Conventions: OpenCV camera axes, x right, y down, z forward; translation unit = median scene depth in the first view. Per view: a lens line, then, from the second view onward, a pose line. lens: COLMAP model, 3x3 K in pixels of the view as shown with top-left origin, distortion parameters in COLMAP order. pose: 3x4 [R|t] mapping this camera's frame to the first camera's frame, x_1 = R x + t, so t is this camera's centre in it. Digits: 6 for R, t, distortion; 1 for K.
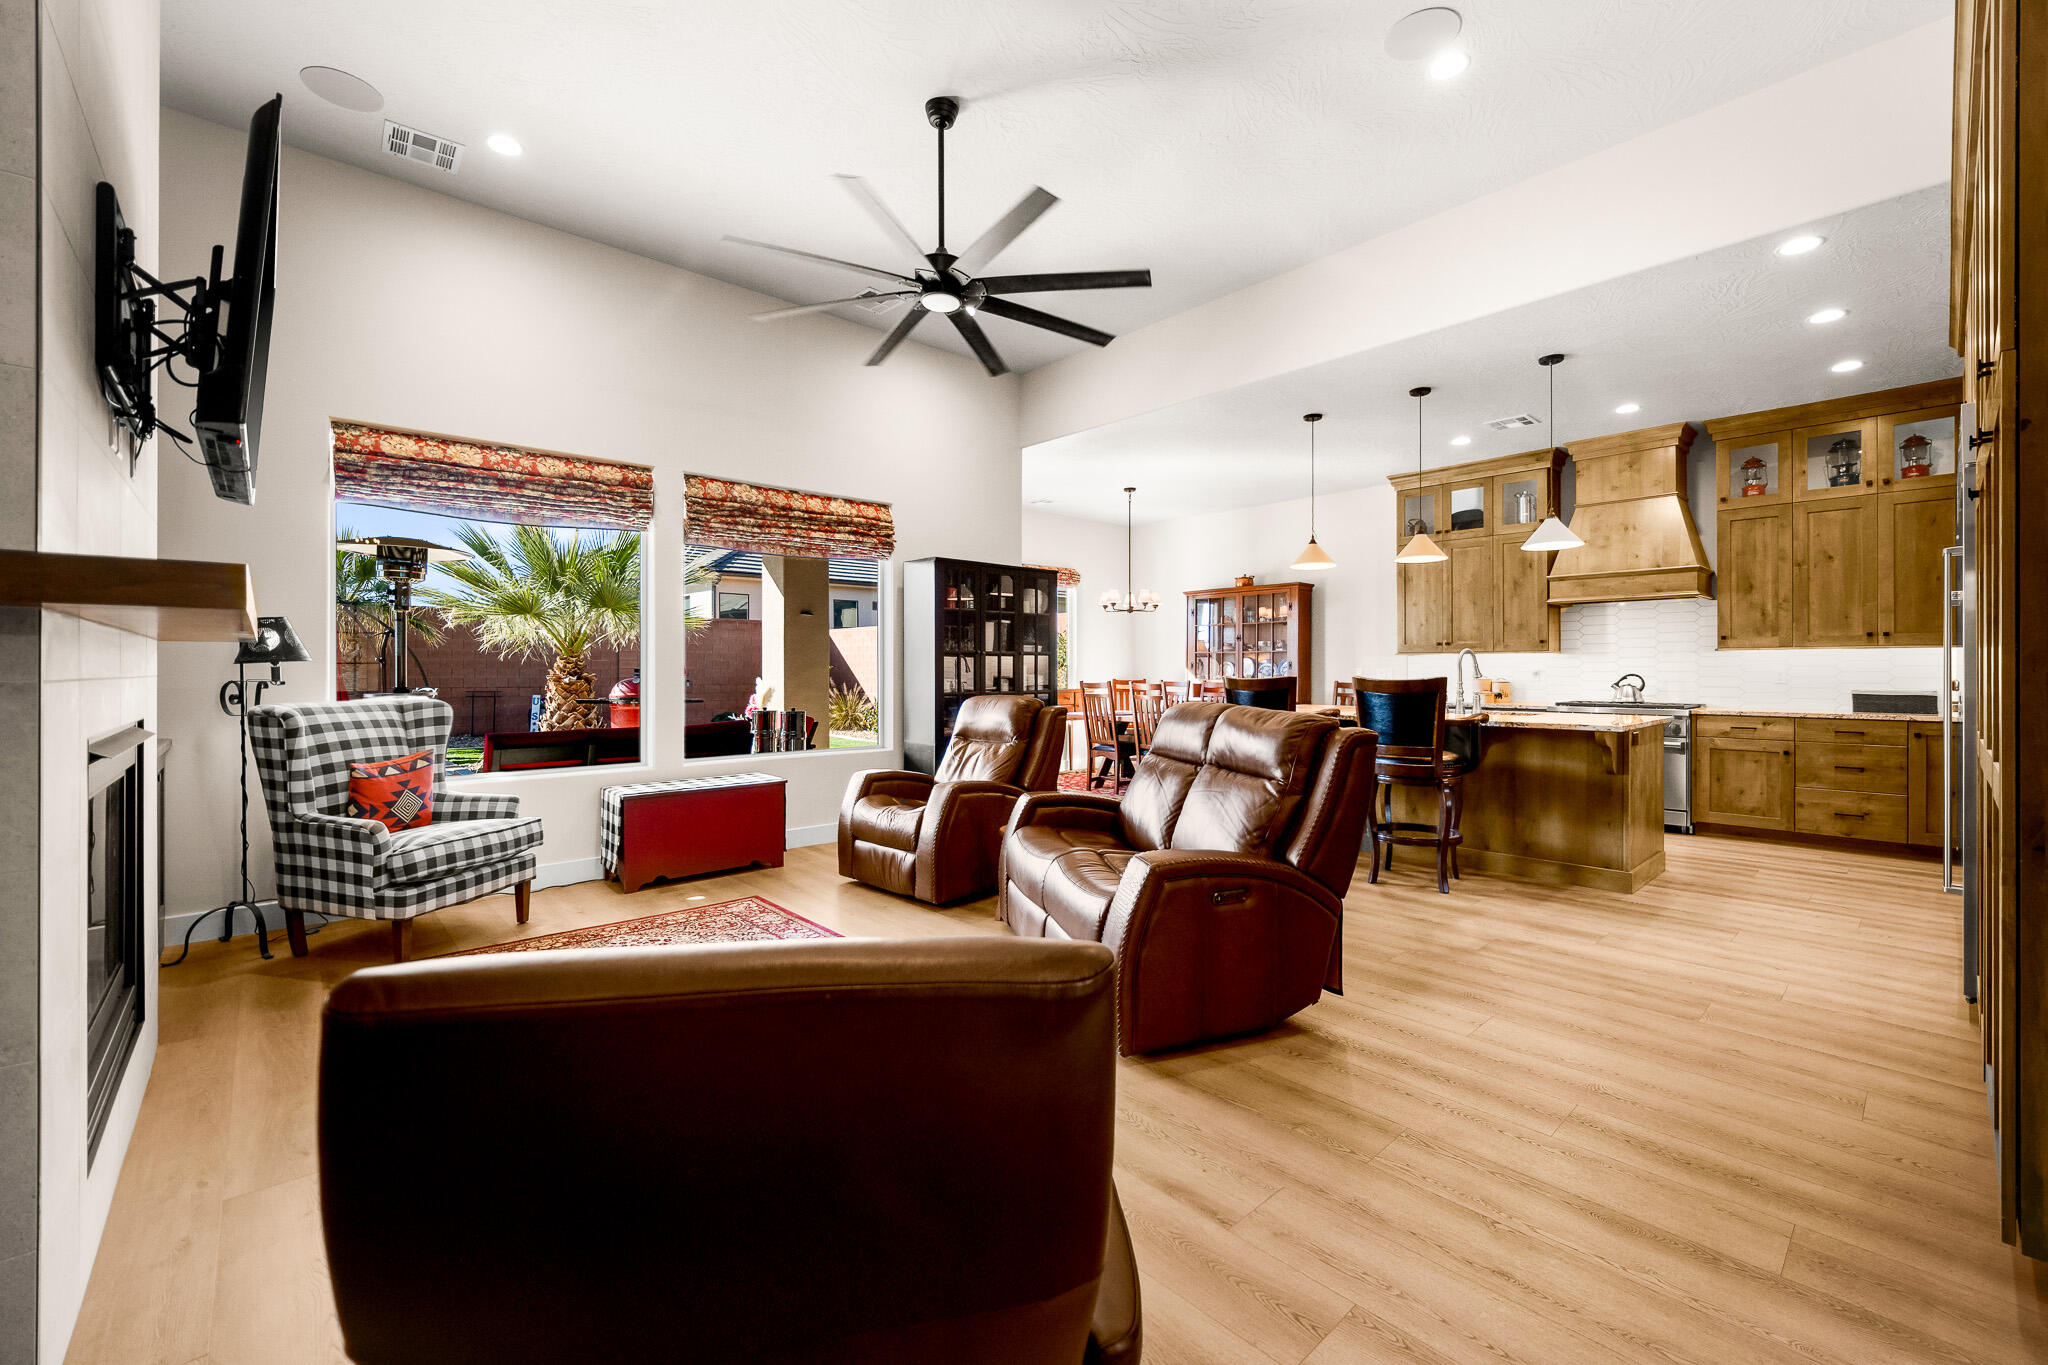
lens RADIAL K [[842.6, 0, 1031.2], [0, 842.6, 668.4], [0, 0, 1]] dist [-0.010772, -0.000051]
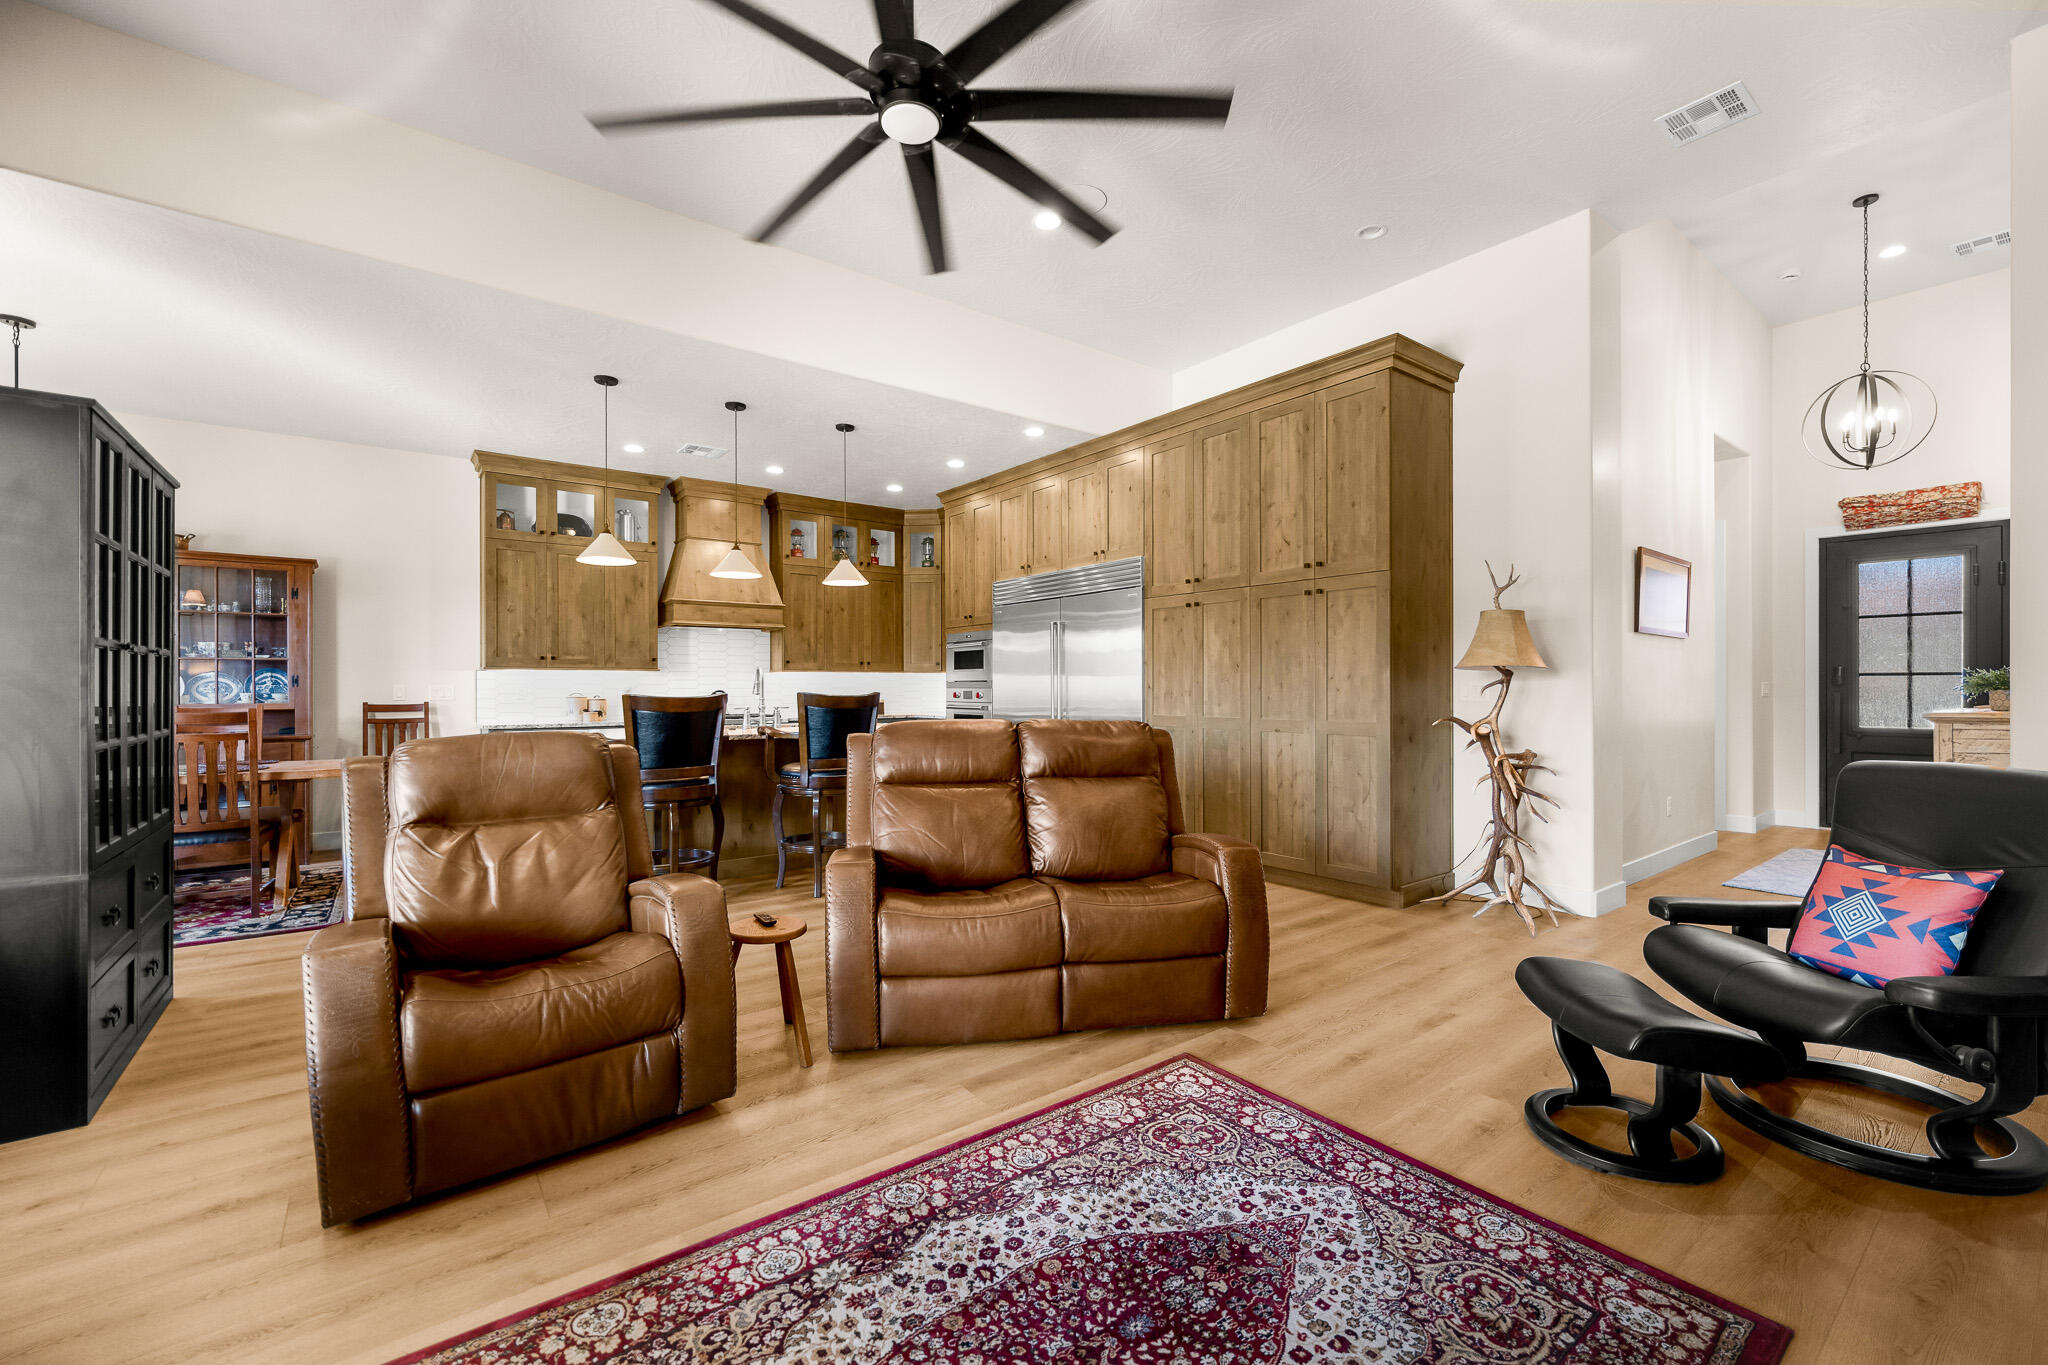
lens RADIAL K [[842.6, 0, 1038.0], [0, 842.6, 693.3], [0, 0, 1]] dist [-0.010772, -0.000051]
pose [[0.077087, -0.008290, 0.996990, -0.460119], [-0.000799, 0.999965, 0.008376, 0.000725], [-0.997024, -0.001442, 0.077078, 0.520059]]
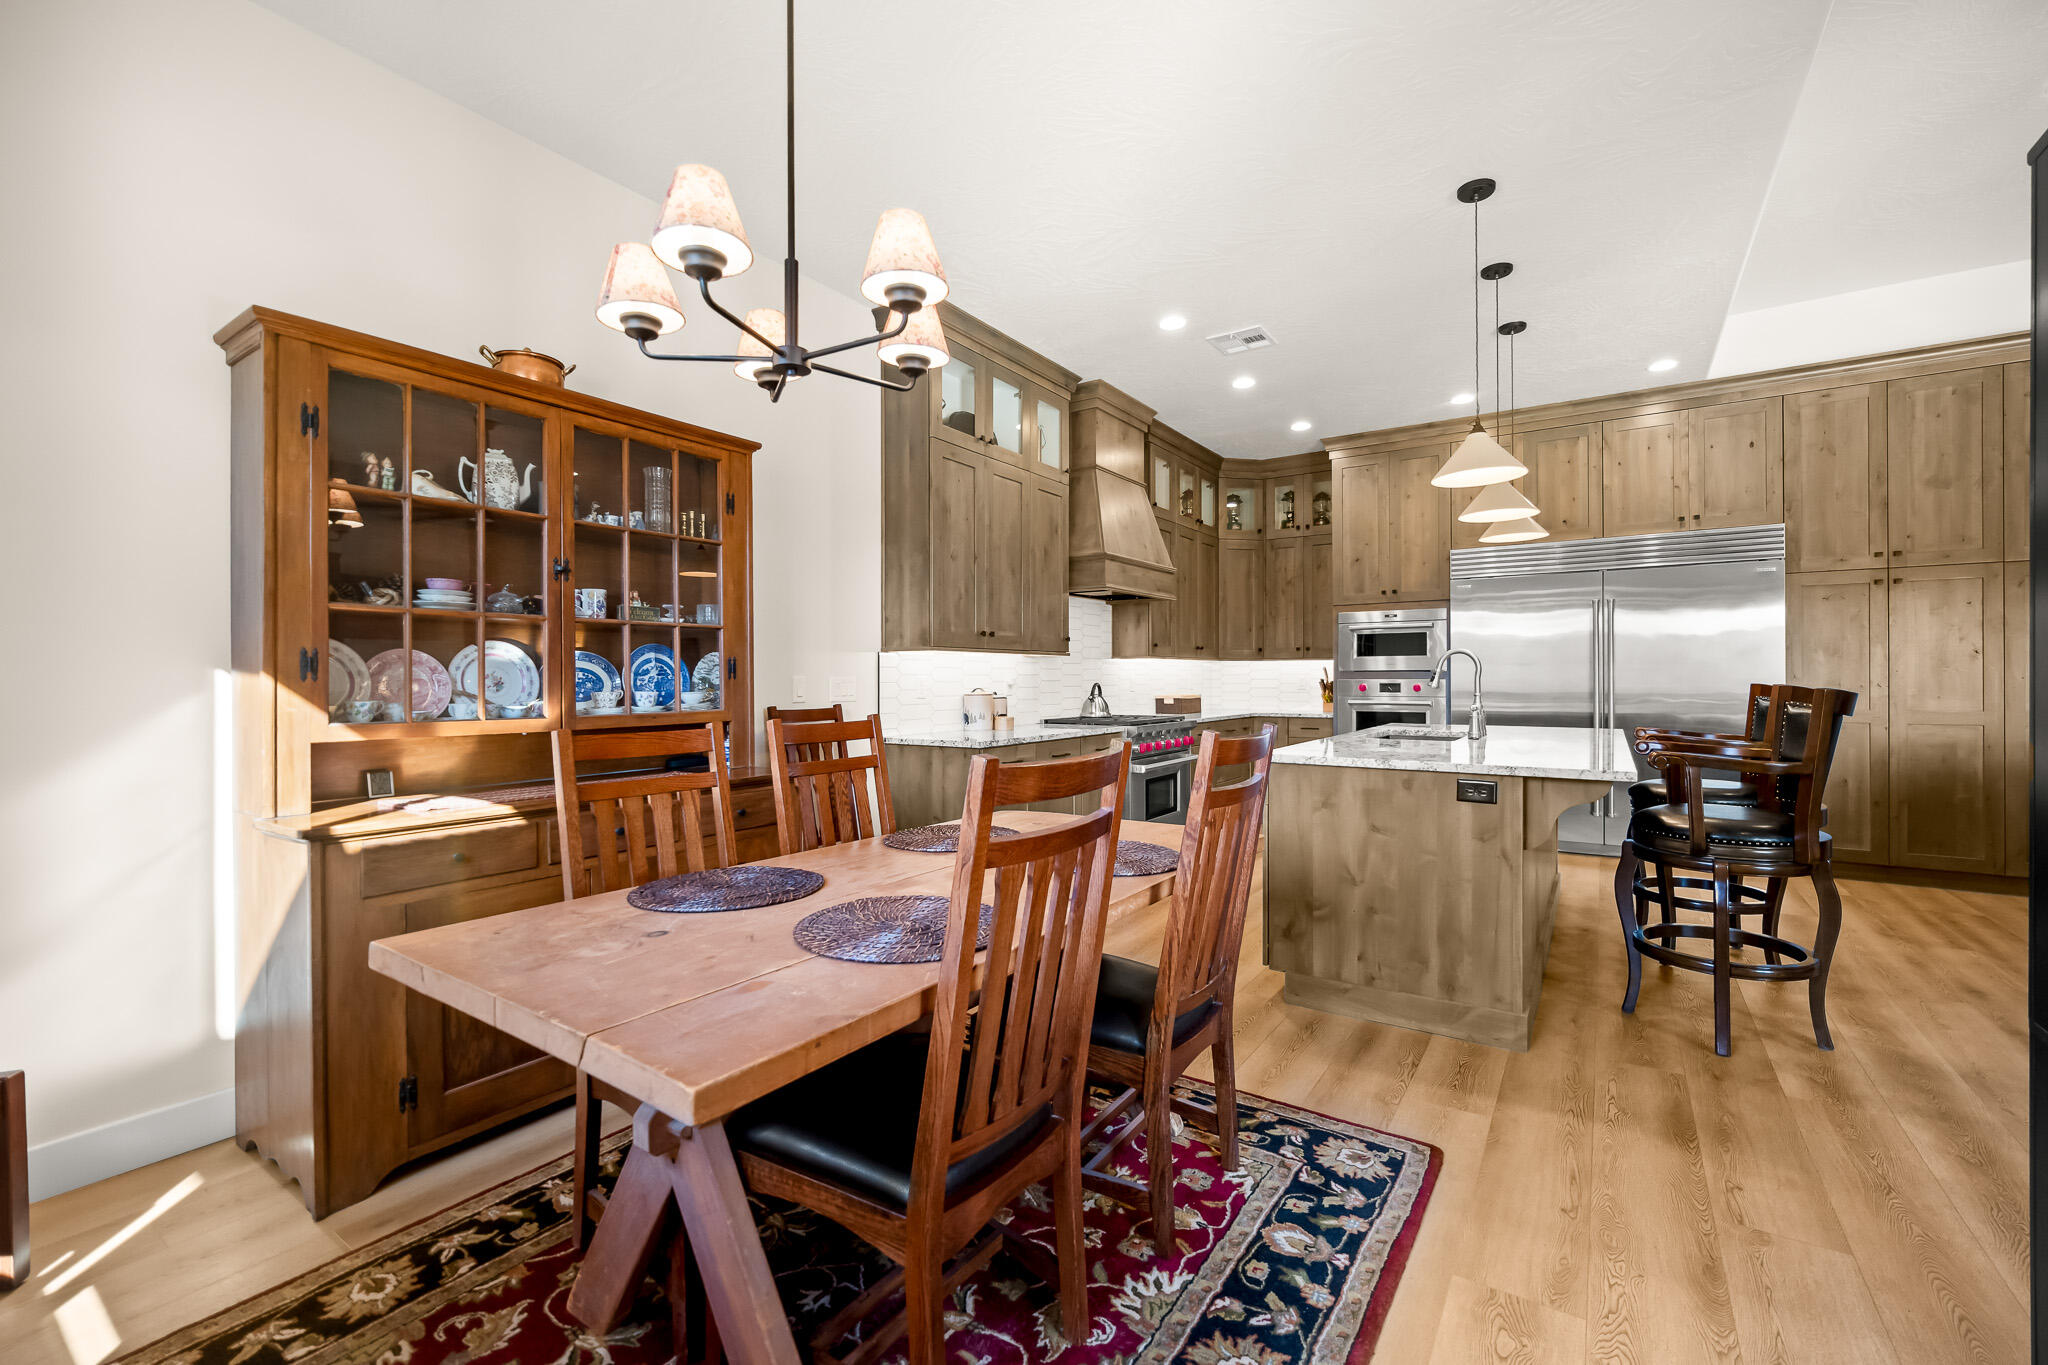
lens RADIAL K [[842.6, 0, 1026.6], [0, 842.6, 679.7], [0, 0, 1]] dist [-0.010772, -0.000051]
pose [[-0.231542, -0.001134, 0.972824, -0.100817], [0.001250, 0.999998, 0.001463, 0.001941], [-0.972824, 0.001554, -0.231540, 1.405118]]
